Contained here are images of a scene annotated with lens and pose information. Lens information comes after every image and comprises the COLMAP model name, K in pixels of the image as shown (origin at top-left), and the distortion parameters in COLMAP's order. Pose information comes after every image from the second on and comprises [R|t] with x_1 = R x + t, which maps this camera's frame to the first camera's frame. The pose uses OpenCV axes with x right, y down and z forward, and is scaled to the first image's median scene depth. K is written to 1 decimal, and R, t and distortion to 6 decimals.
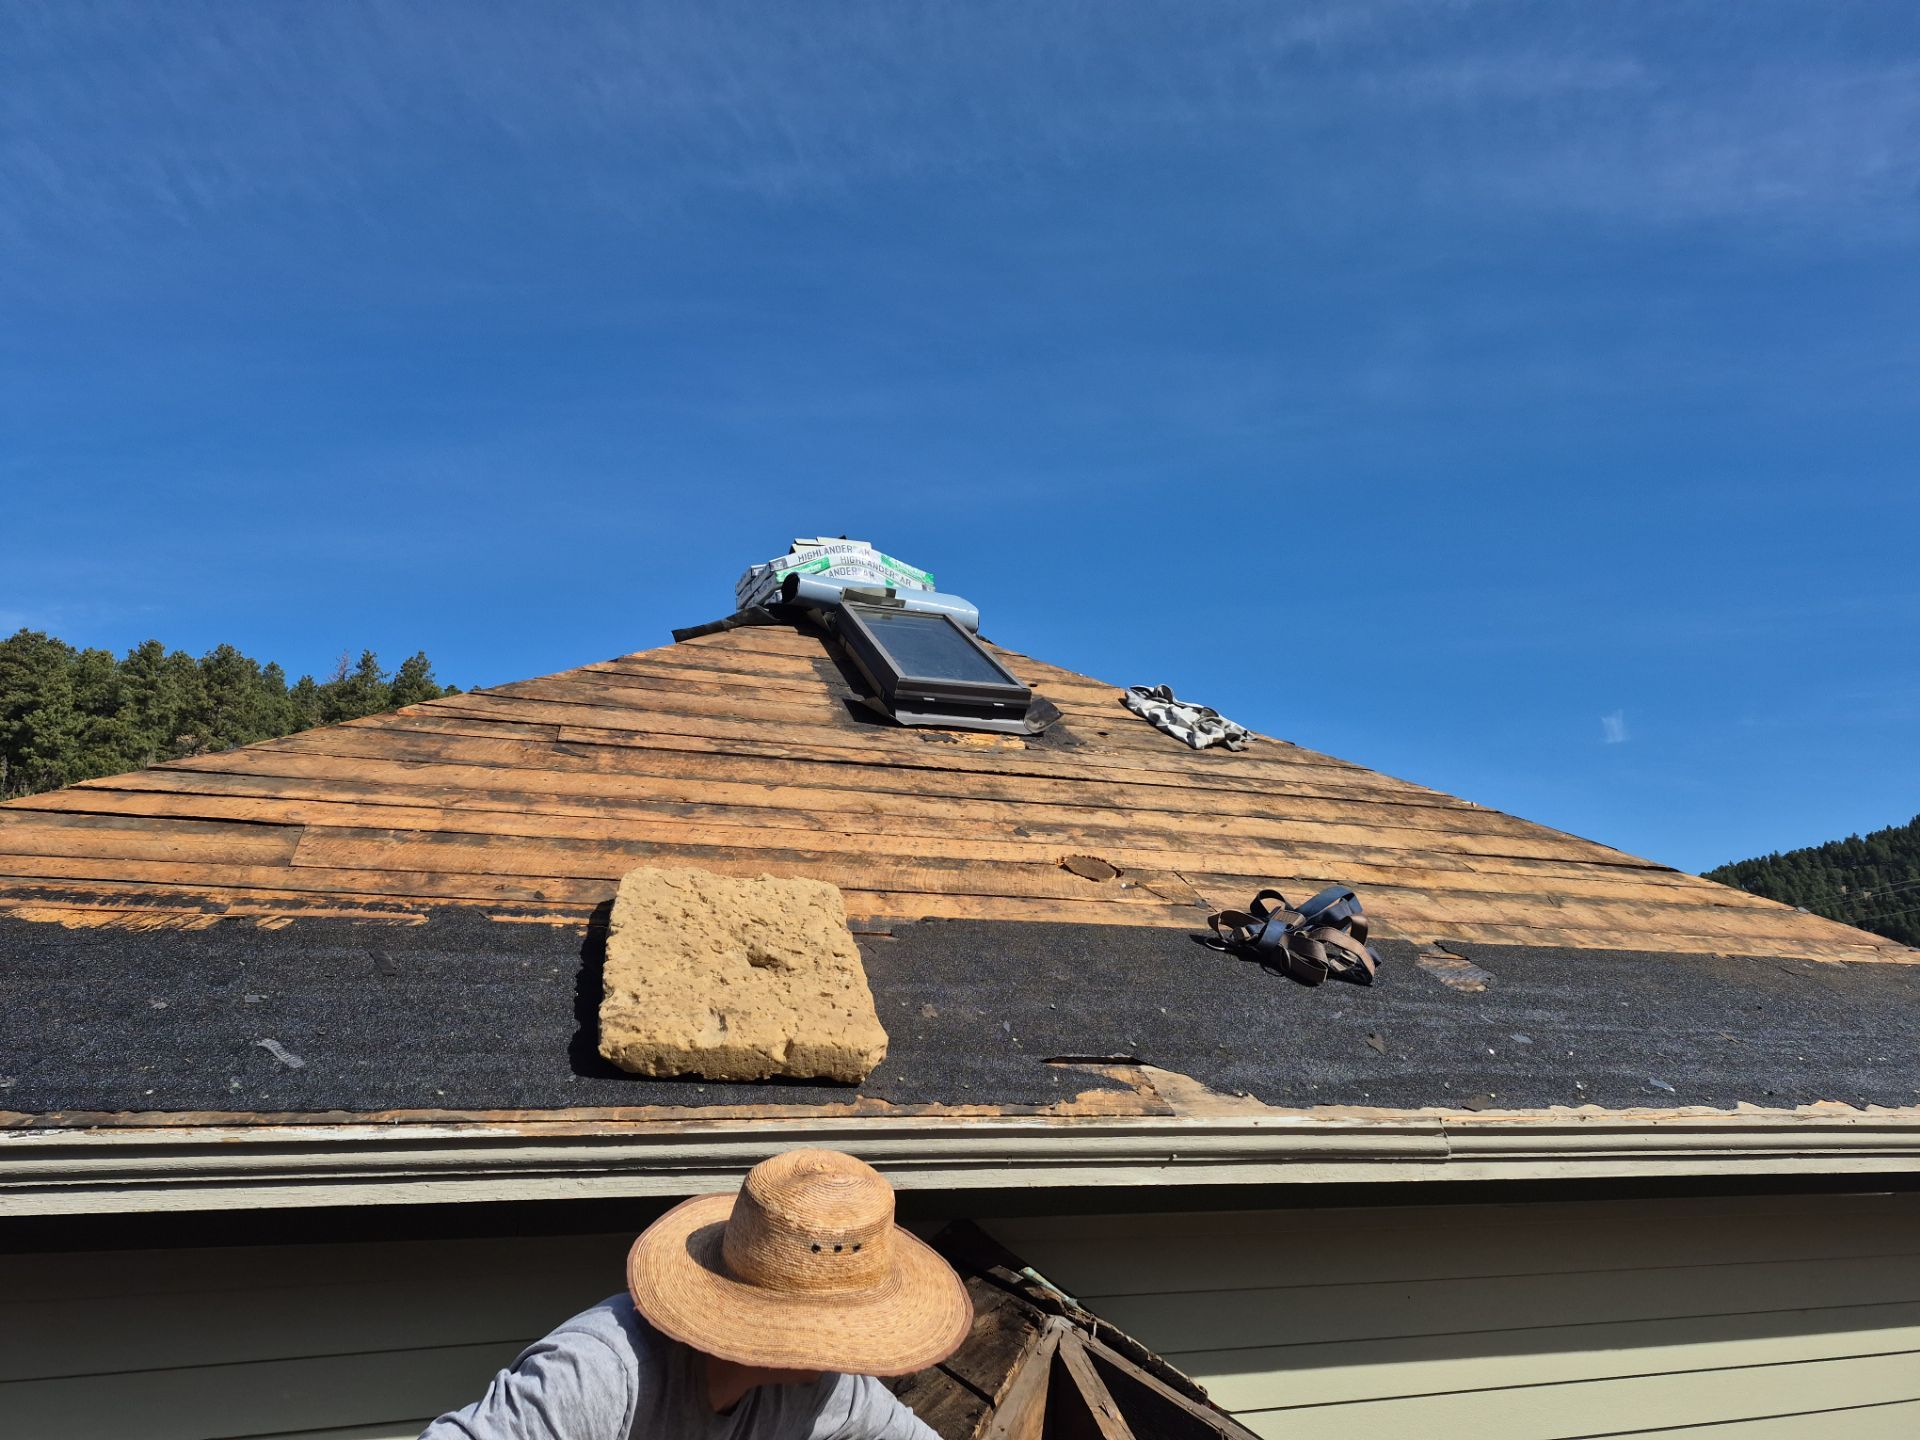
lens RADIAL K [[1347.6, 0, 938.7], [0, 1347.6, 719.0], [0, 0, 1]] dist [0.007247, 0.003209]
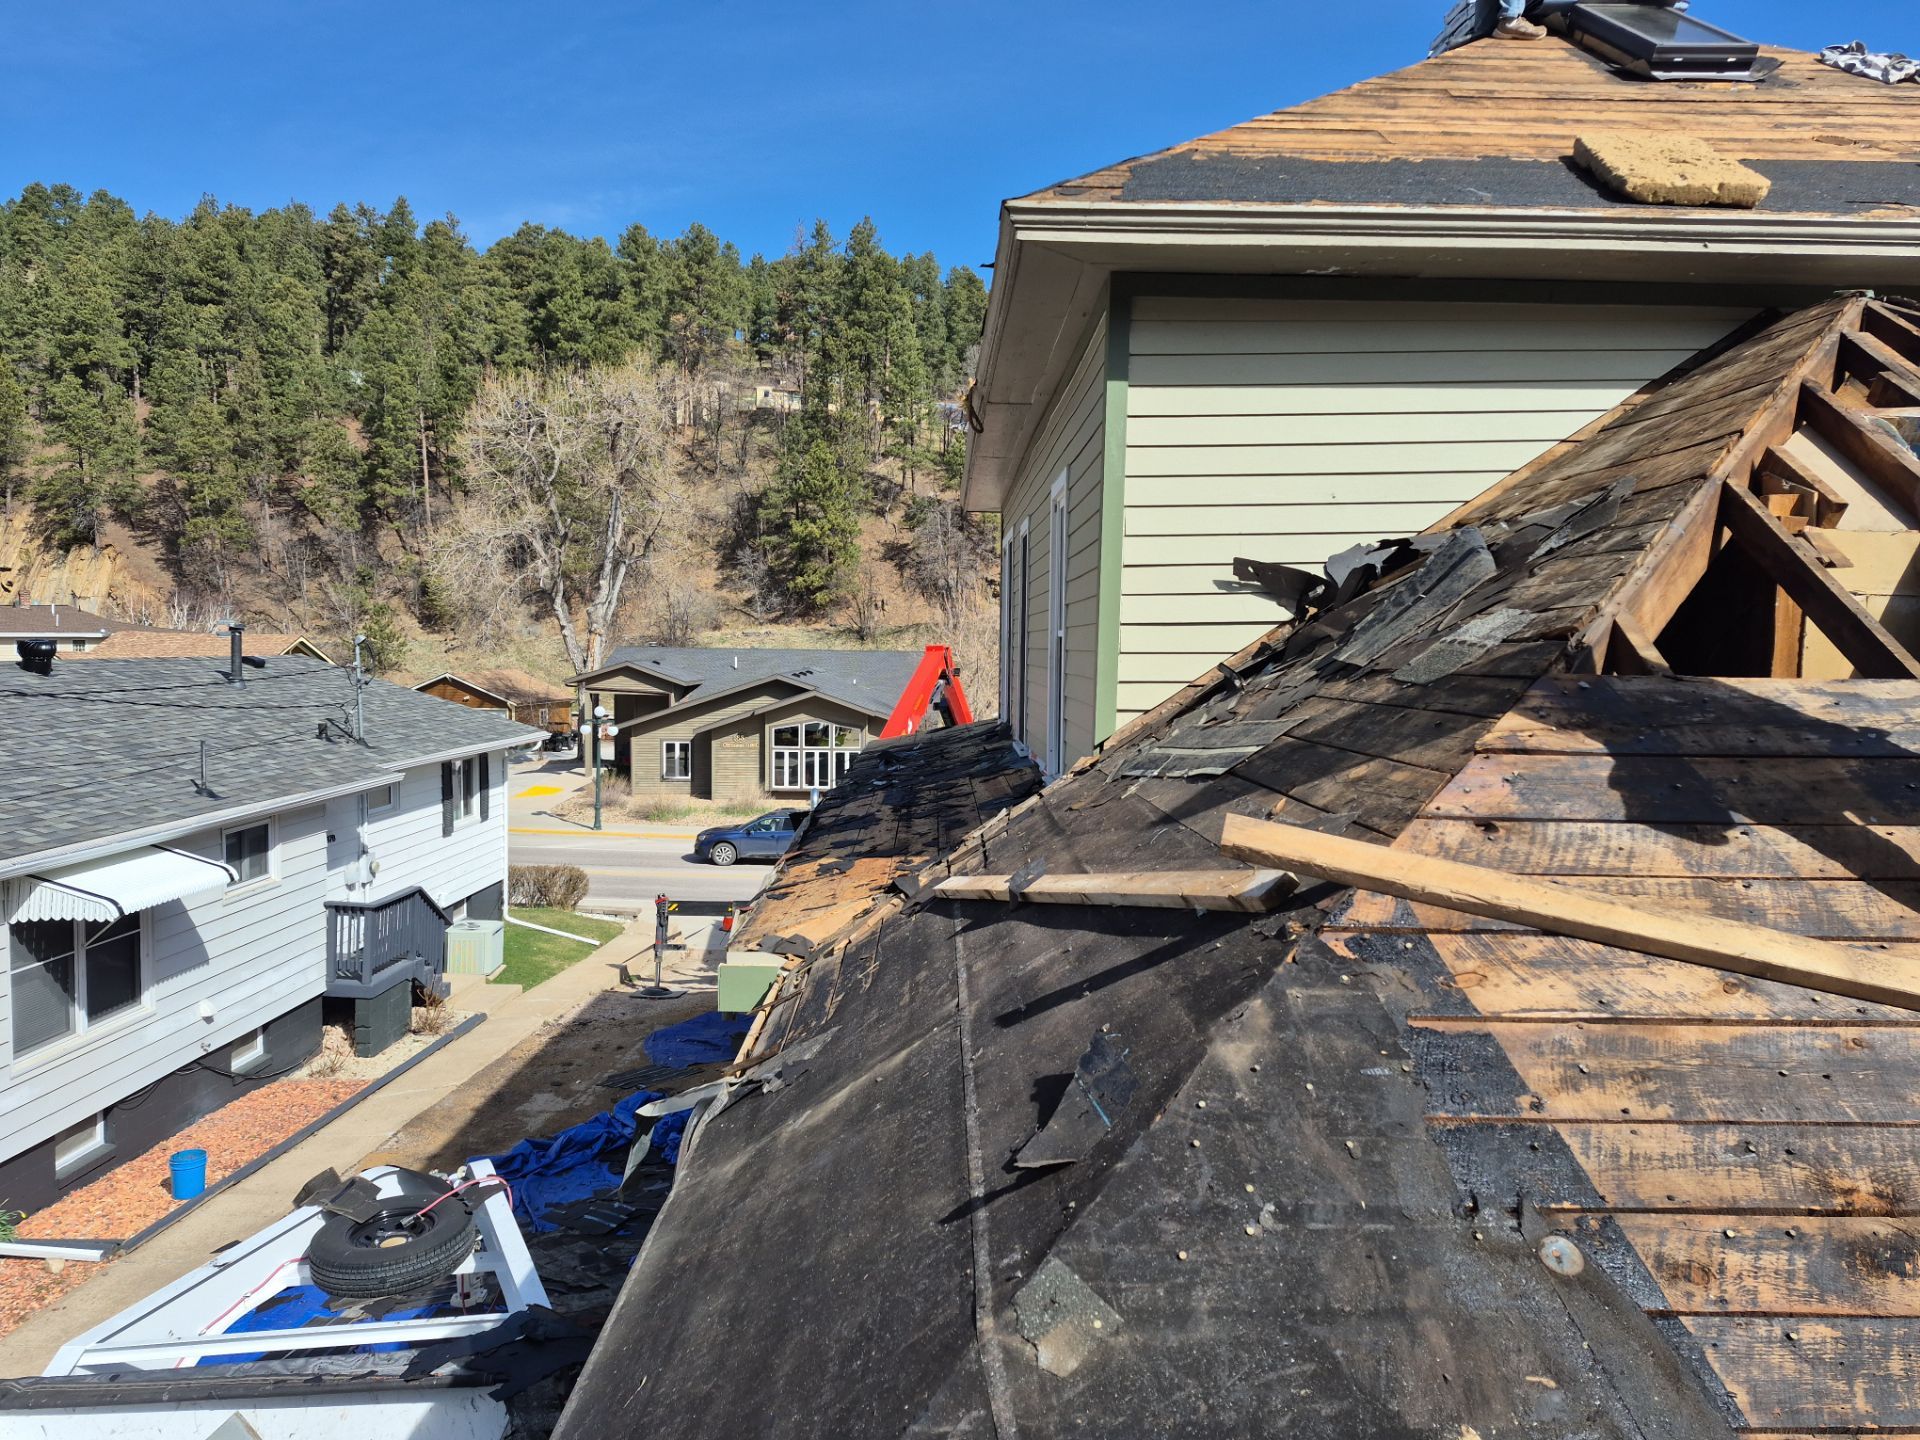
lens RADIAL K [[1328.4, 0, 967.0], [0, 1328.4, 728.6], [0, 0, 1]] dist [0.070640, -0.063238]
pose [[0.959090, 0.026375, -0.281870, -0.285405], [0.065452, 0.948017, 0.311417, 0.148867], [0.275432, -0.317126, 0.907507, -0.654720]]
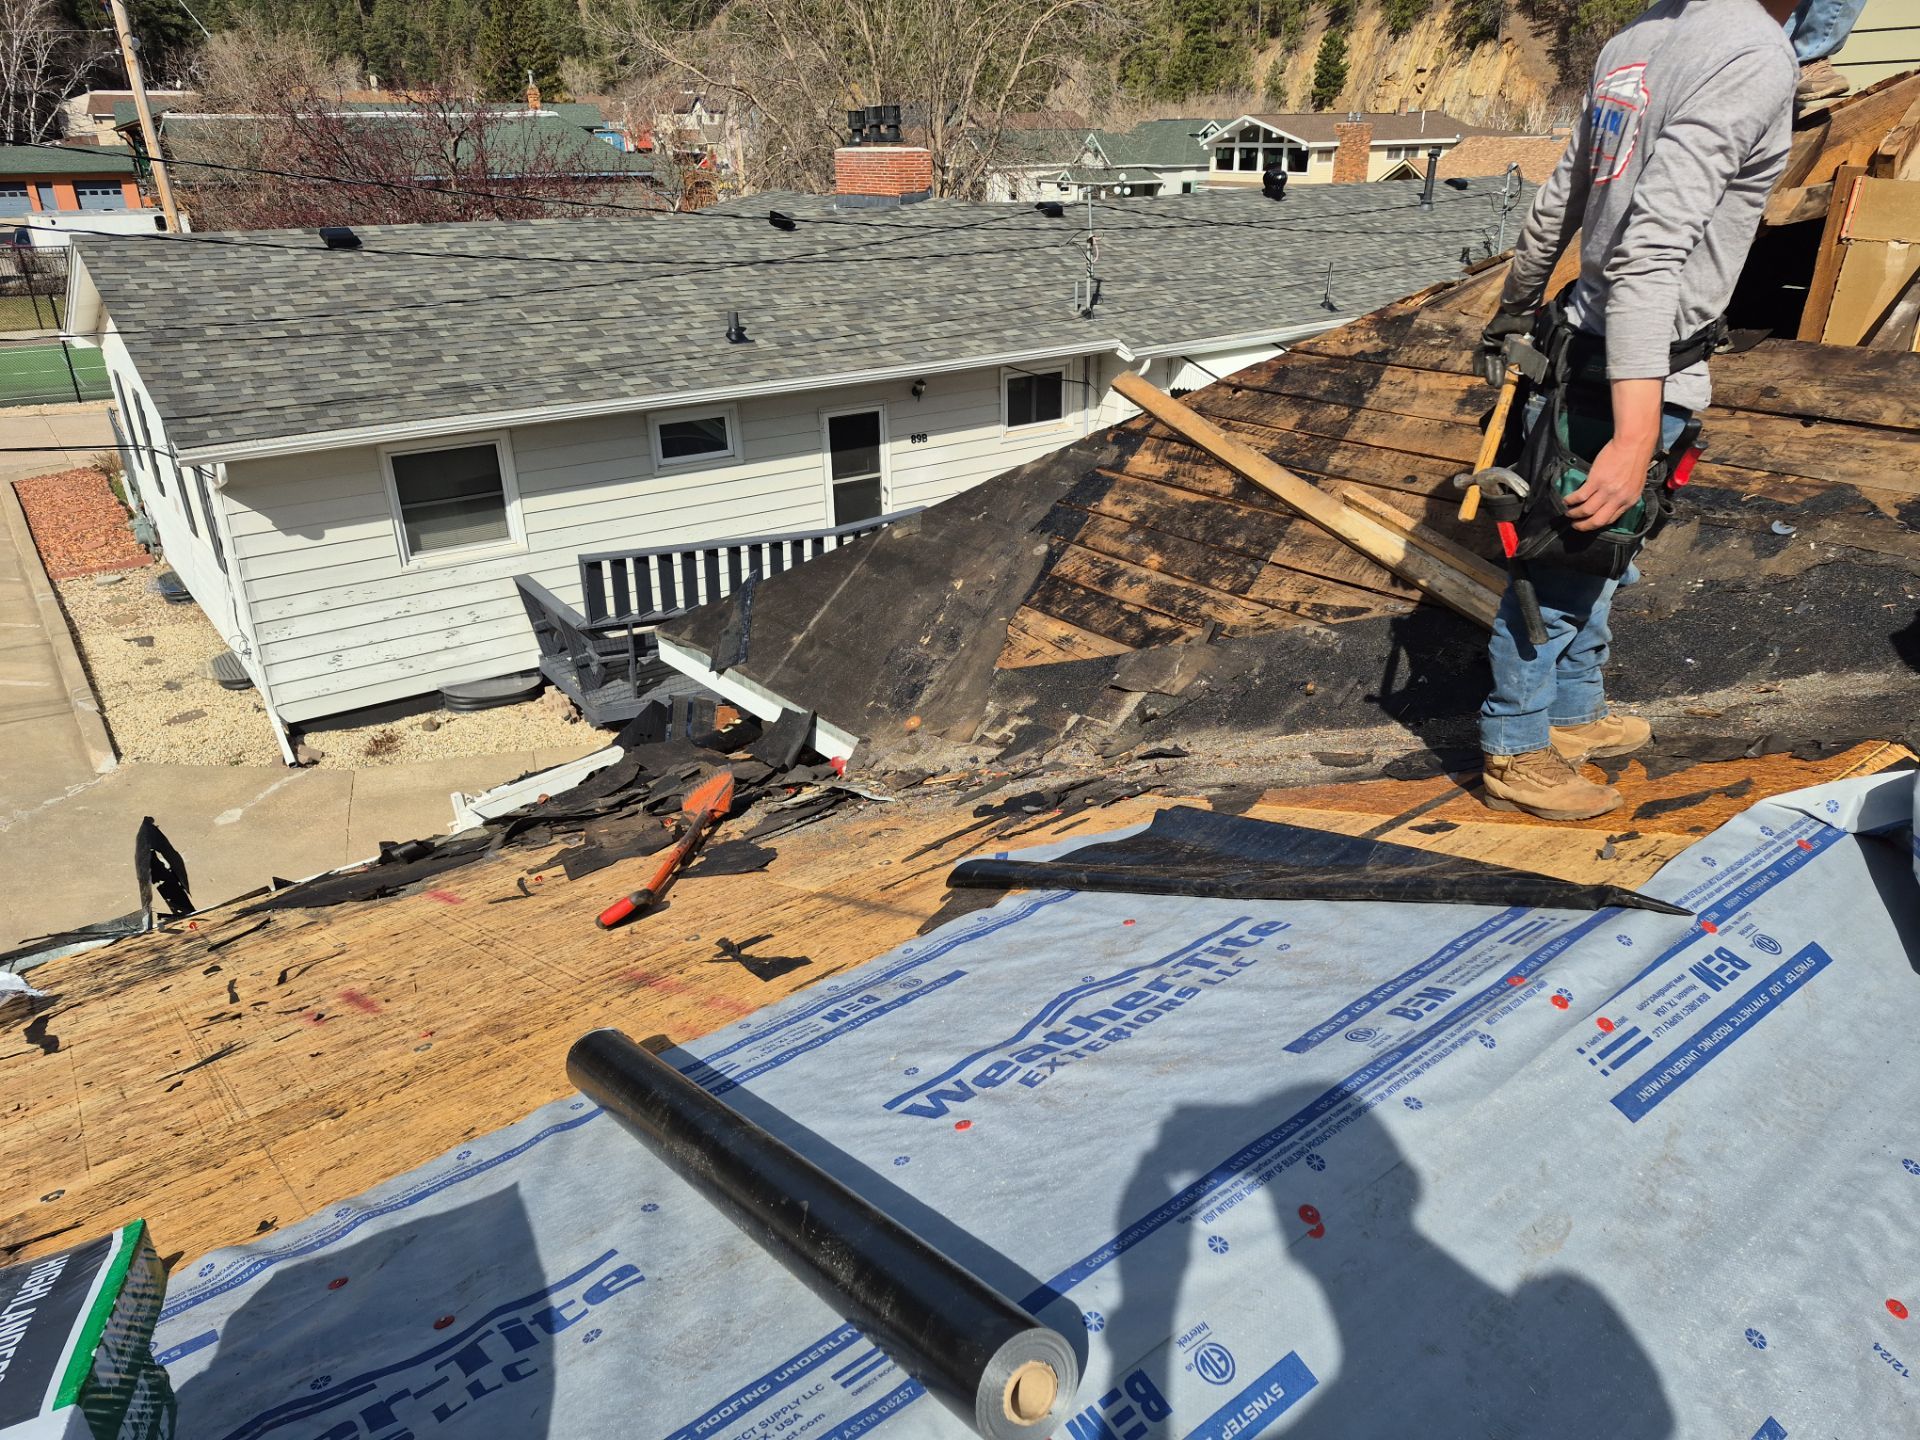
lens RADIAL K [[1328.4, 0, 967.0], [0, 1328.4, 728.6], [0, 0, 1]] dist [0.070640, -0.063238]
pose [[0.347215, 0.373570, -0.860167, 0.535301], [0.255690, 0.844769, 0.470094, 0.068242], [0.902255, -0.383159, 0.197798, -0.615743]]
